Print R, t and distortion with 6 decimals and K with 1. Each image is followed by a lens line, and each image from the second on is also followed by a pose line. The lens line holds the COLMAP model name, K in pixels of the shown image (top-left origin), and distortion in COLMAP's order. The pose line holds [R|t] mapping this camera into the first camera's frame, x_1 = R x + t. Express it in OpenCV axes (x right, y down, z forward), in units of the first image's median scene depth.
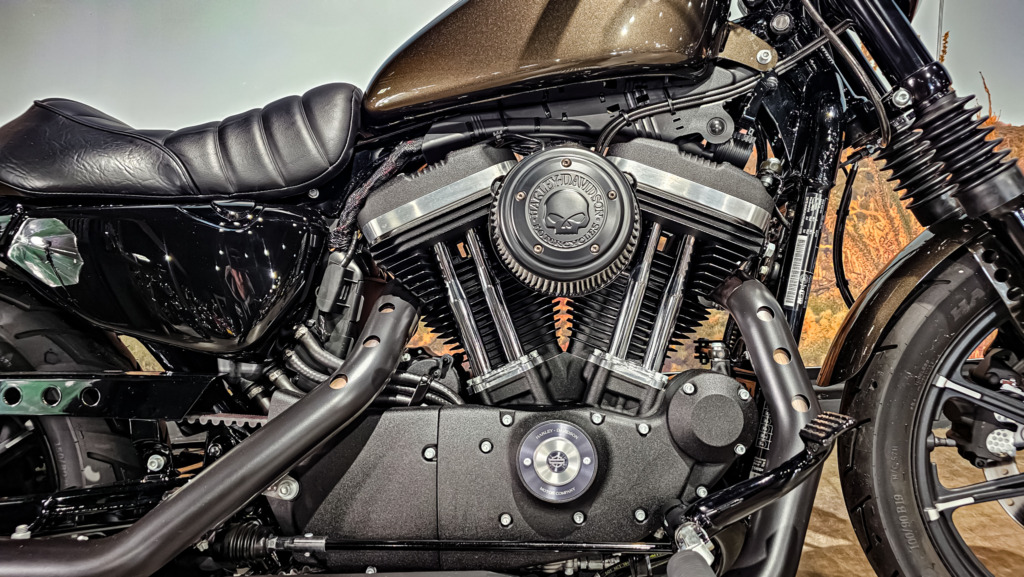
lens RADIAL K [[691.5, 0, 519.1], [0, 691.5, 285.8], [0, 0, 1]] dist [0.055610, -0.053110]
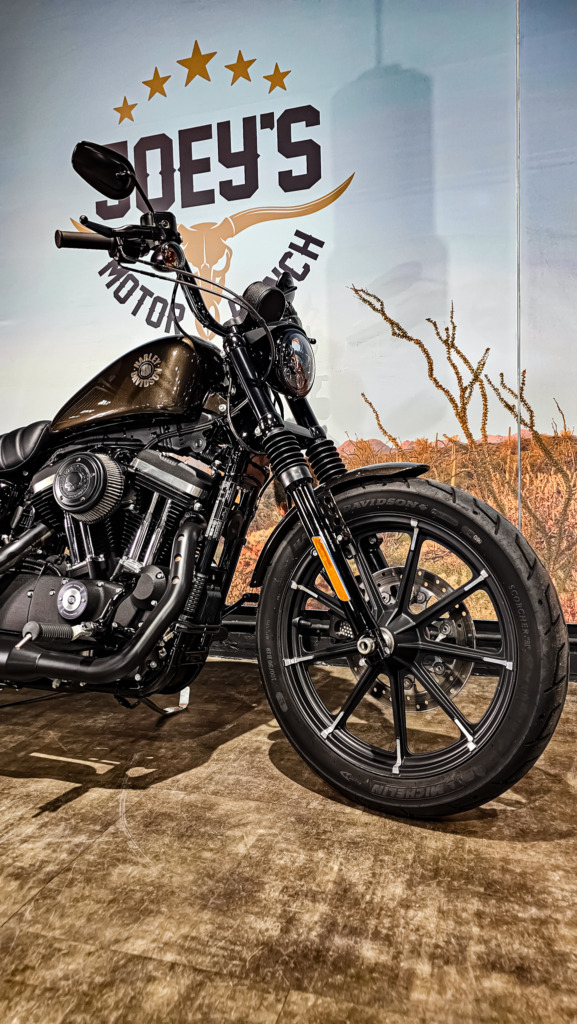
lens RADIAL K [[691.5, 0, 284.8], [0, 691.5, 503.7], [0, 0, 1]] dist [0.055610, -0.053110]
pose [[0.931668, 0.037979, -0.361321, 1.252459], [-0.077821, 0.992300, -0.096358, 0.105122], [0.354880, 0.117892, 0.927449, -0.686152]]
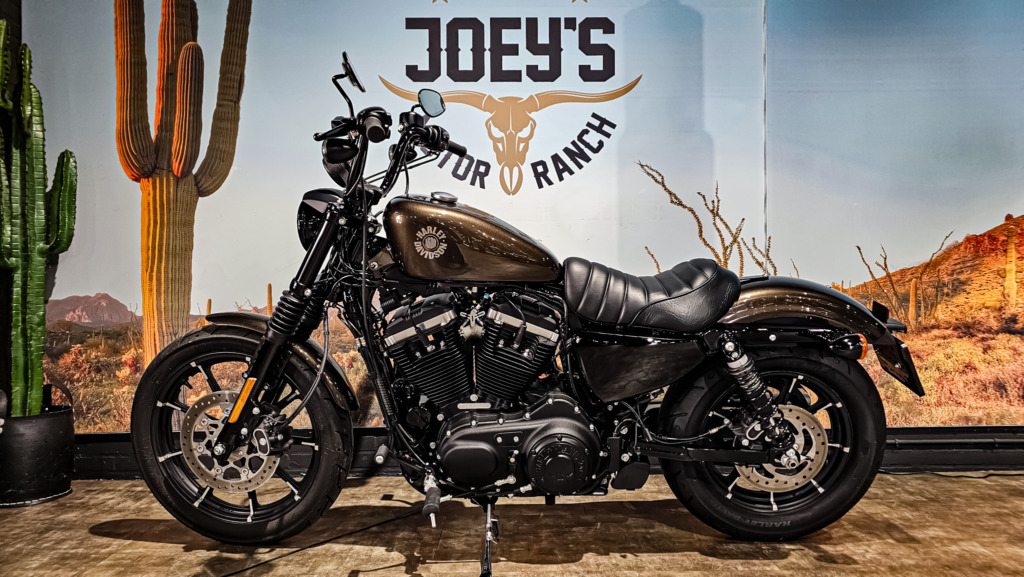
lens RADIAL K [[691.5, 0, 516.0], [0, 691.5, 285.5], [0, 0, 1]] dist [0.055610, -0.053110]
pose [[0.998091, 0.037282, -0.049245, 0.103298], [-0.046287, 0.979373, -0.196690, 0.260816], [0.040896, 0.198593, 0.979228, -1.377411]]
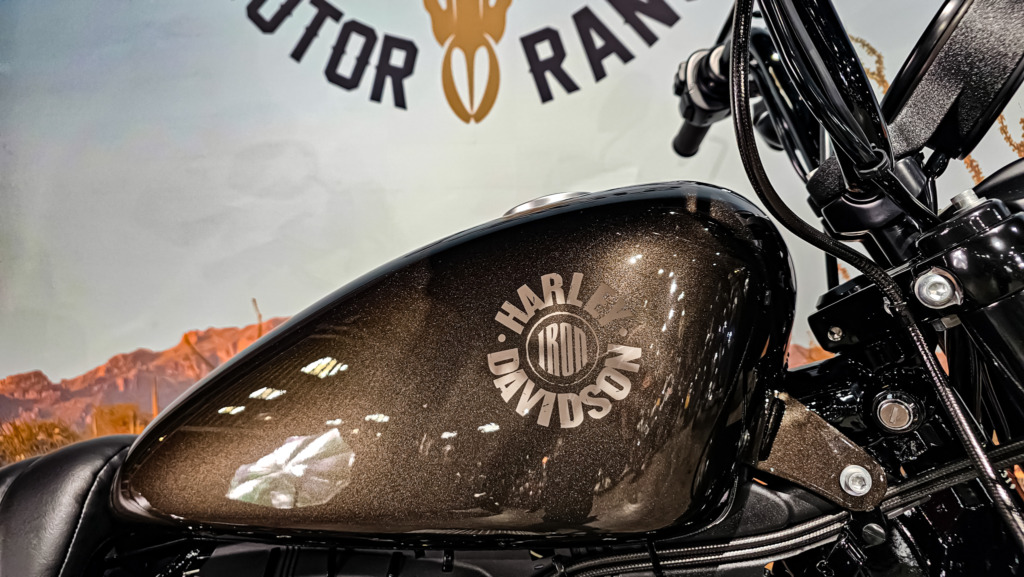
lens RADIAL K [[691.5, 0, 510.3], [0, 691.5, 284.0], [0, 0, 1]] dist [0.055610, -0.053110]
pose [[0.985323, 0.031452, -0.167775, 0.202007], [-0.039763, 0.998131, -0.046411, -0.448326], [0.166002, 0.052401, 0.984732, 0.502684]]
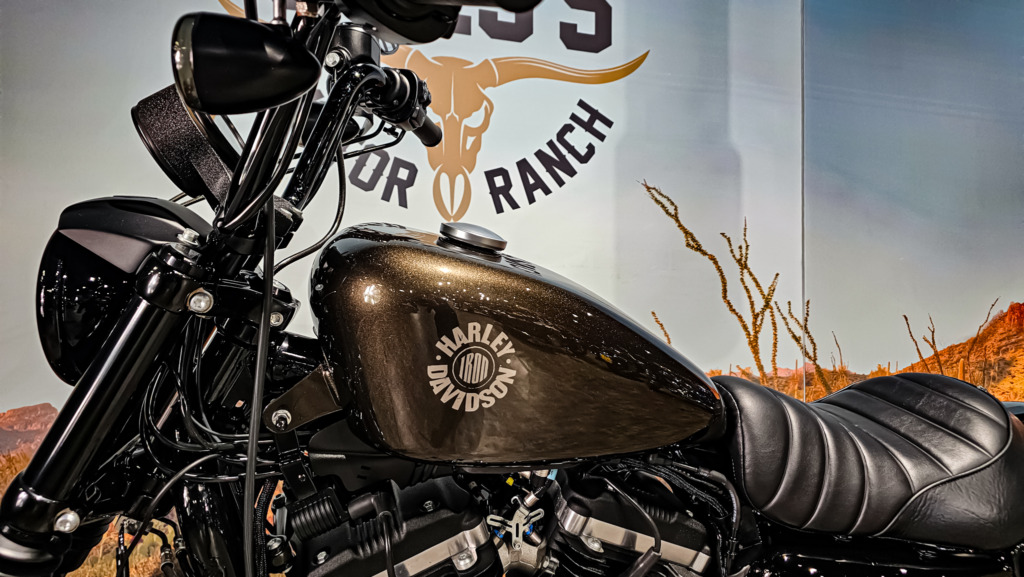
lens RADIAL K [[691.5, 0, 519.8], [0, 691.5, 289.8], [0, 0, 1]] dist [0.055610, -0.053110]
pose [[0.962631, 0.059345, 0.264235, -0.419205], [0.001063, 0.974860, -0.222817, -0.184239], [-0.270815, 0.214771, 0.938367, -0.083739]]
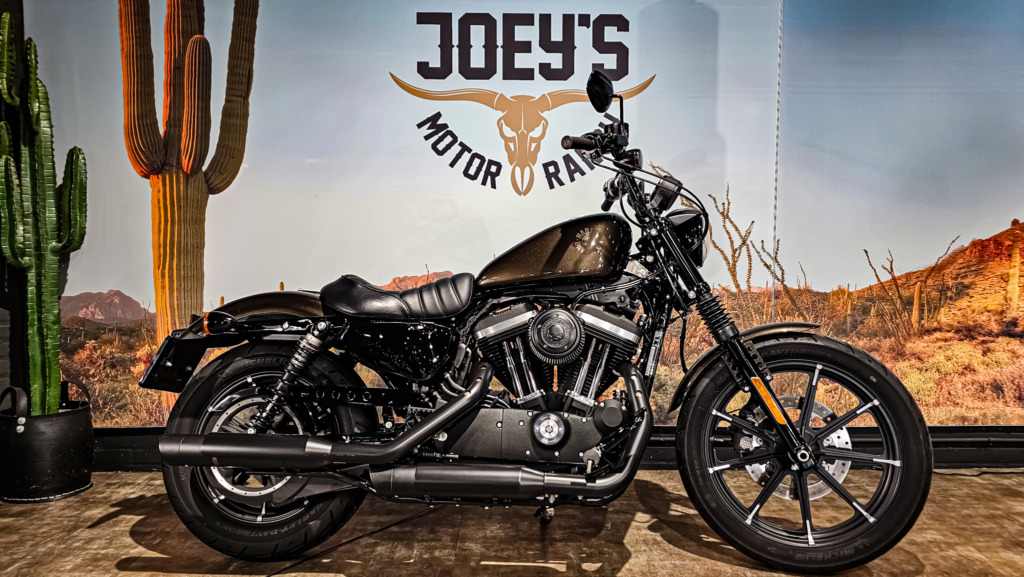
lens RADIAL K [[691.5, 0, 506.3], [0, 691.5, 293.2], [0, 0, 1]] dist [0.055610, -0.053110]
pose [[0.998131, 0.048600, -0.037048, -0.029615], [-0.053044, 0.990054, -0.130307, 0.086022], [0.030347, 0.132029, 0.990781, -1.444983]]
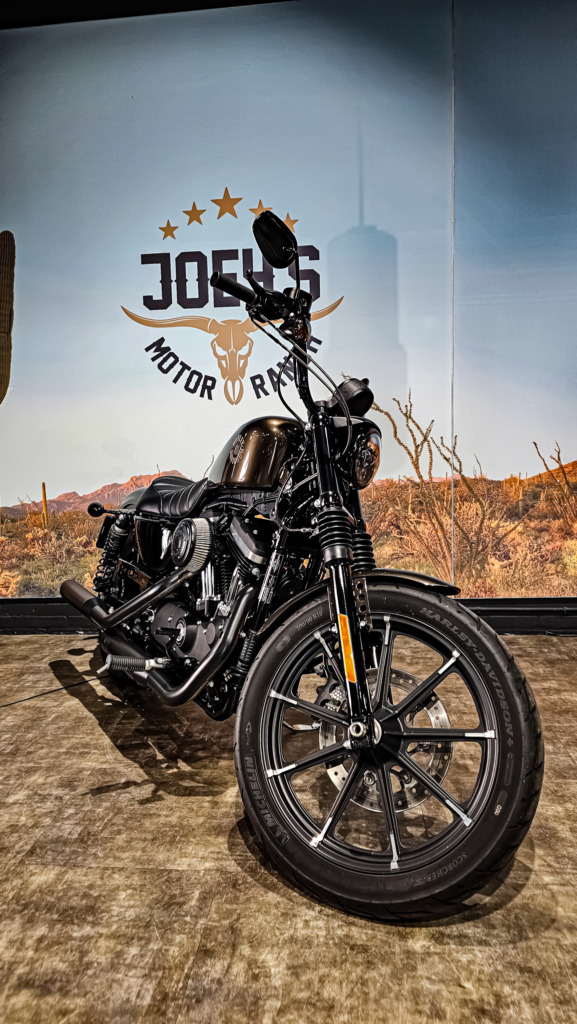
lens RADIAL K [[691.5, 0, 277.7], [0, 691.5, 509.6], [0, 0, 1]] dist [0.055610, -0.053110]
pose [[0.987542, 0.032377, -0.153986, 0.767240], [-0.045311, 0.995664, -0.081242, 0.087022], [0.150688, 0.087207, 0.984727, -1.998722]]
